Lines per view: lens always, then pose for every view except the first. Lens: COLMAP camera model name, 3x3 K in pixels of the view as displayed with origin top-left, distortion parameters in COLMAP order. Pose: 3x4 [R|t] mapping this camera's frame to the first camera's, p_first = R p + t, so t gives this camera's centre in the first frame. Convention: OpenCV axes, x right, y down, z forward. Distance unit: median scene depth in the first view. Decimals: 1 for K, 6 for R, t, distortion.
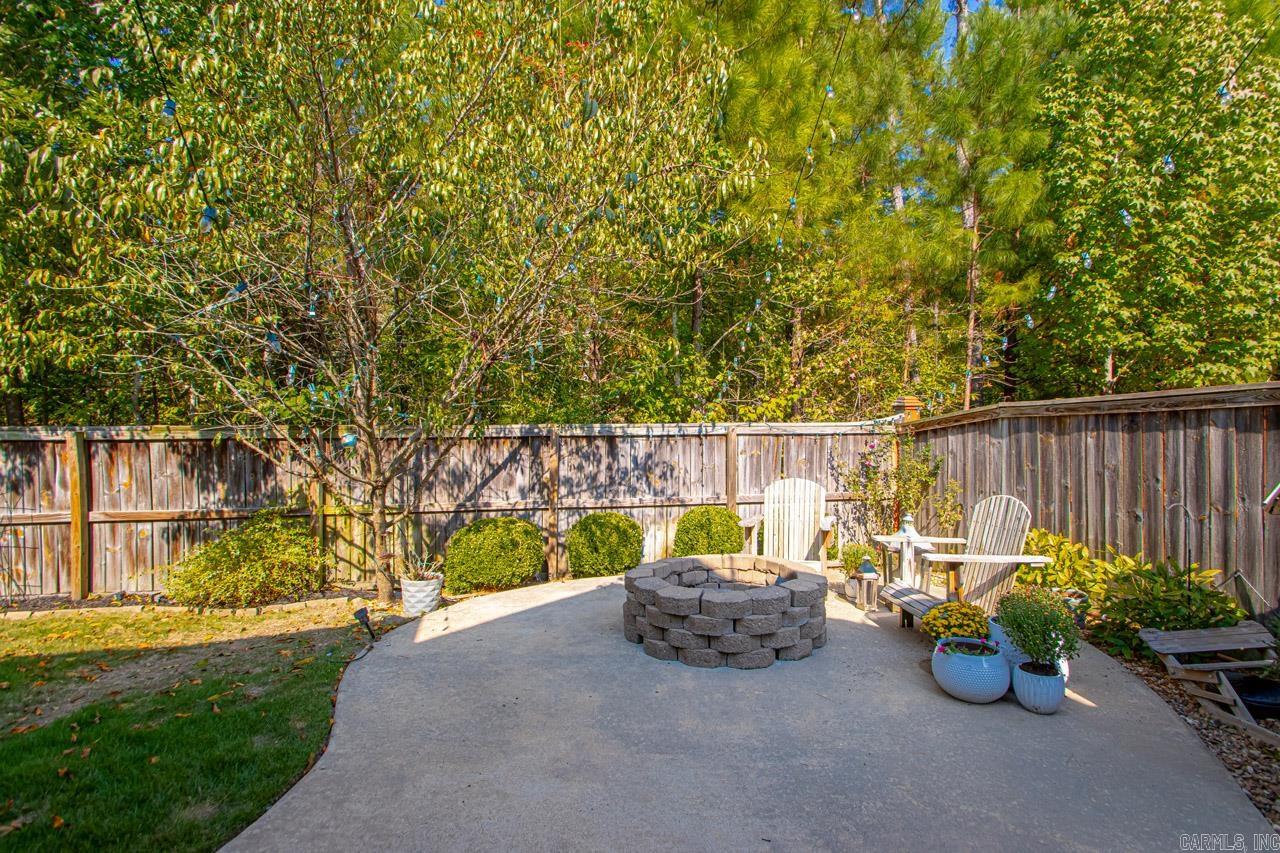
lens RADIAL K [[594.8, 0, 651.6], [0, 594.8, 428.0], [0, 0, 1]] dist [0.002862, -0.006486]
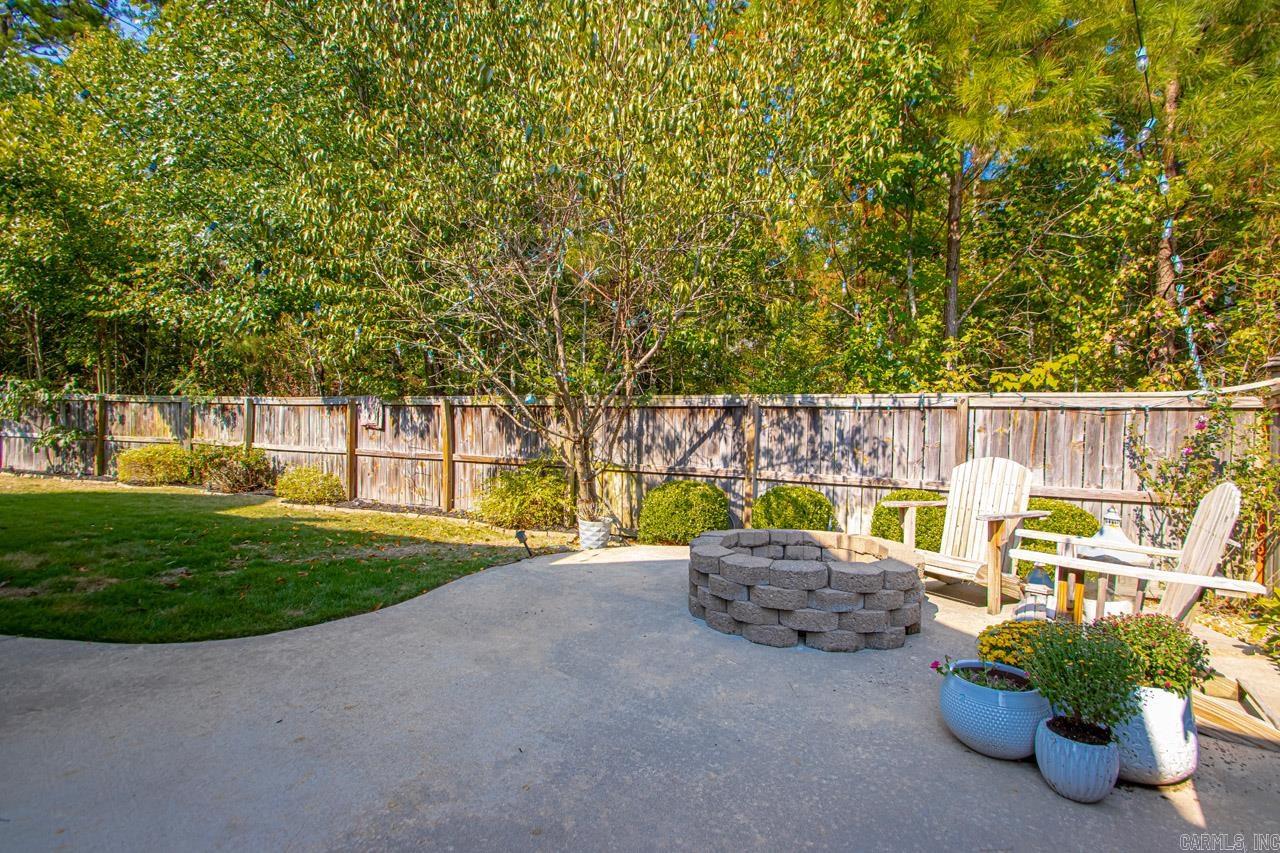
lens RADIAL K [[594.8, 0, 651.6], [0, 594.8, 428.0], [0, 0, 1]] dist [0.002862, -0.006486]
pose [[0.796027, 0.026550, -0.604679, 0.304004], [-0.020826, 0.999647, 0.016476, 0.037128], [0.604903, -0.000523, 0.796299, 0.100999]]
